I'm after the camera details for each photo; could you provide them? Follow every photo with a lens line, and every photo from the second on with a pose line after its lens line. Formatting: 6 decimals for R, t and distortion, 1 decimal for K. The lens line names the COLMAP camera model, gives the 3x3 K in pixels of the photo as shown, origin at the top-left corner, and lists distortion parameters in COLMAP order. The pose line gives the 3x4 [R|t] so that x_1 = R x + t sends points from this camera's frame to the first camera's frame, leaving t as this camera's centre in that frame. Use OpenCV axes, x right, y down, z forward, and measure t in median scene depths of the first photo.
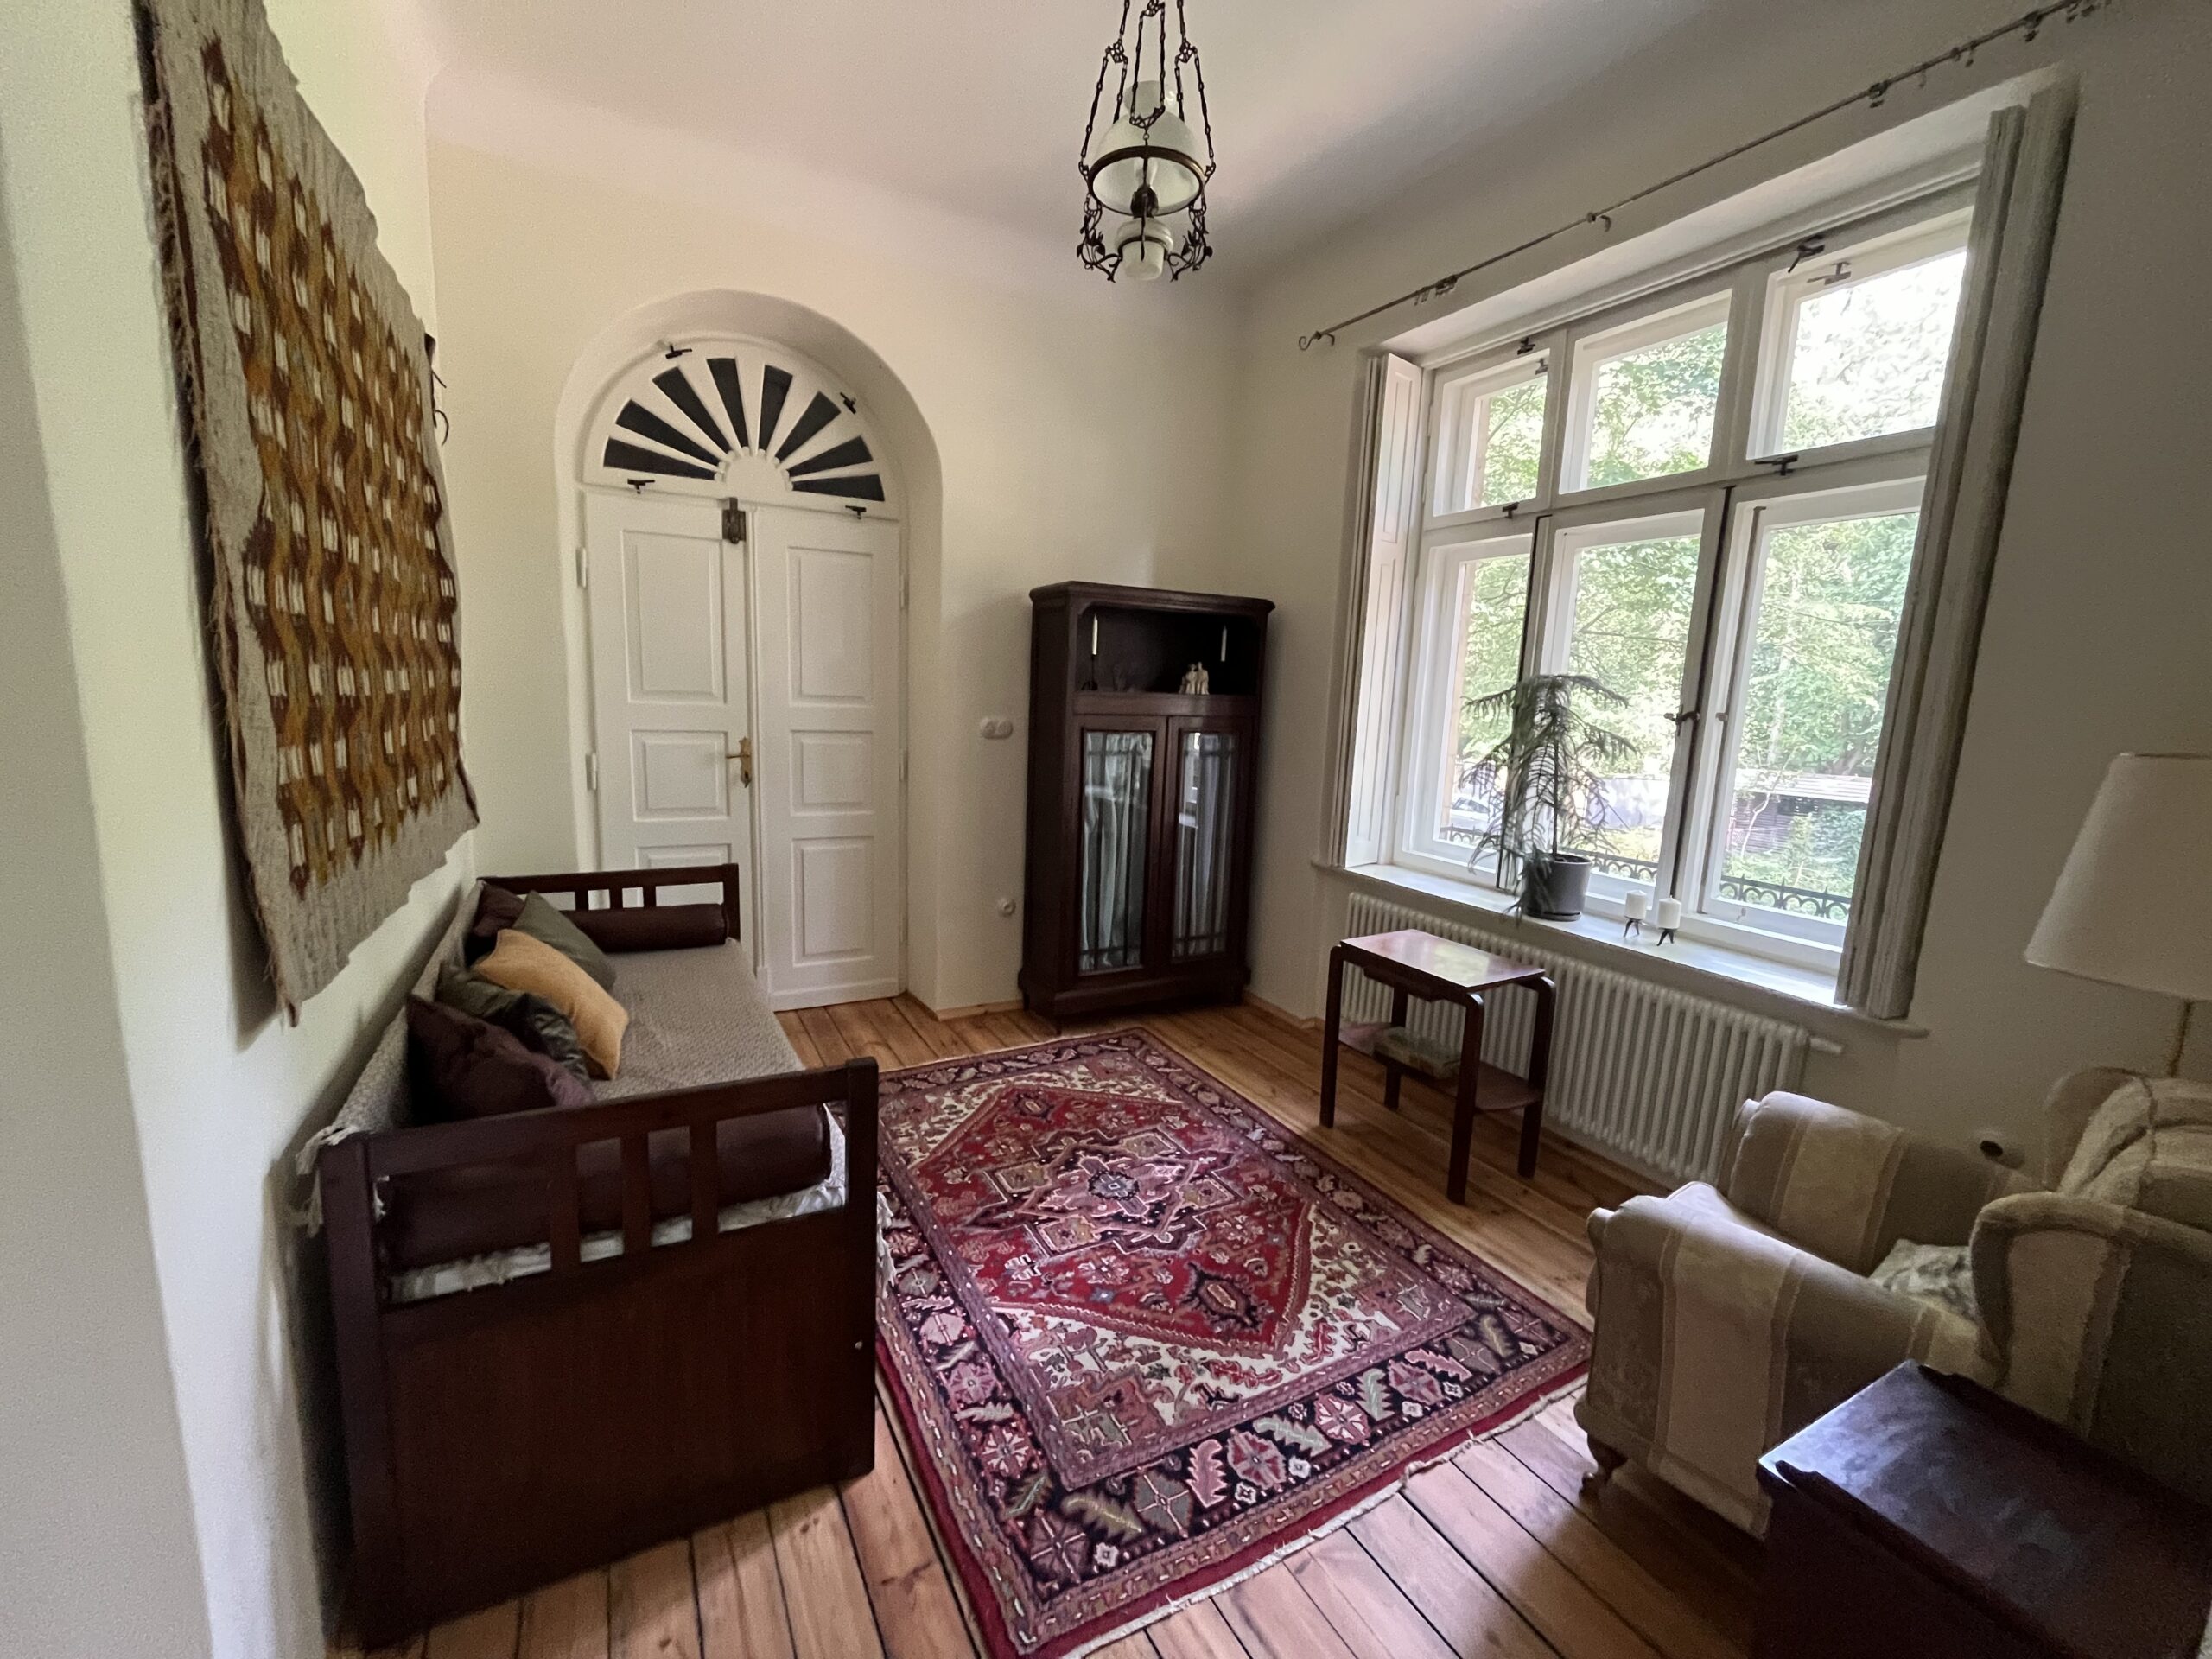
lens RADIAL K [[905.7, 0, 1095.9], [0, 905.7, 830.4], [0, 0, 1]] dist [-0.001650, -0.000810]
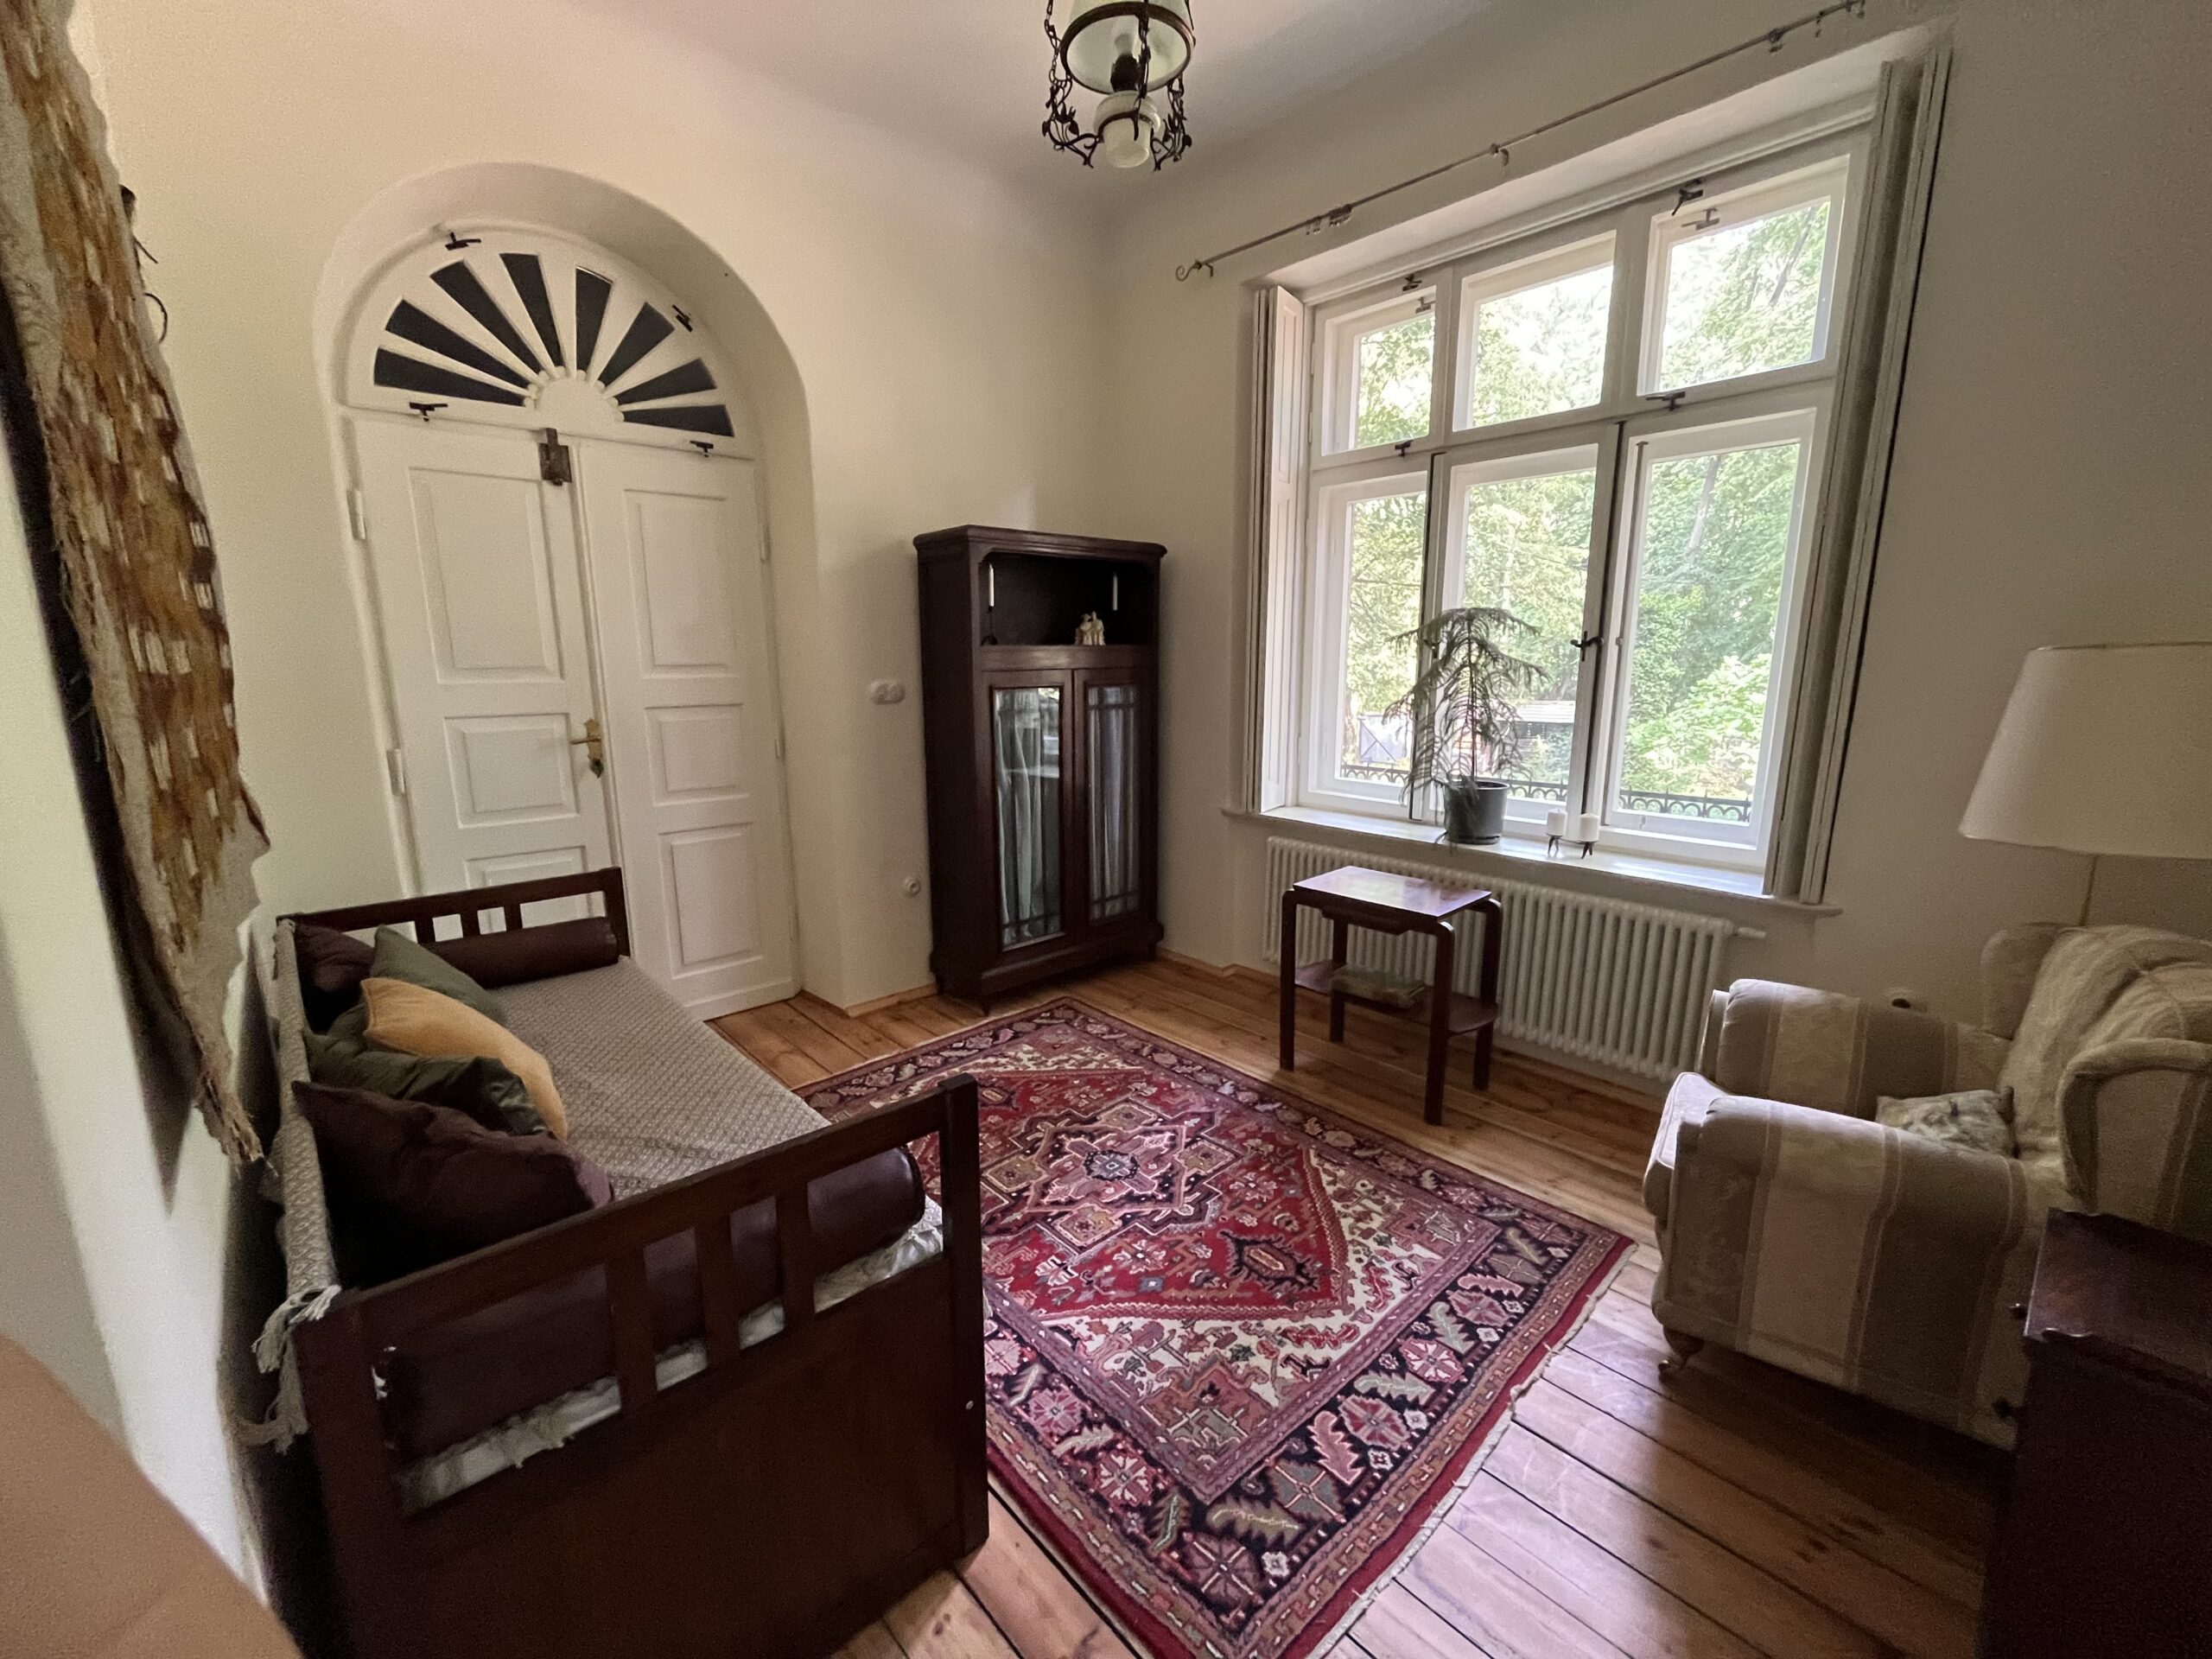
lens RADIAL K [[906.7, 0, 1106.0], [0, 906.7, 829.5], [0, 0, 1]] dist [-0.002471, 0.000162]
pose [[0.970240, -0.088520, 0.225385, -0.172513], [0.079485, 0.995638, 0.048867, -0.003918], [-0.228727, -0.029498, 0.973043, 0.092227]]
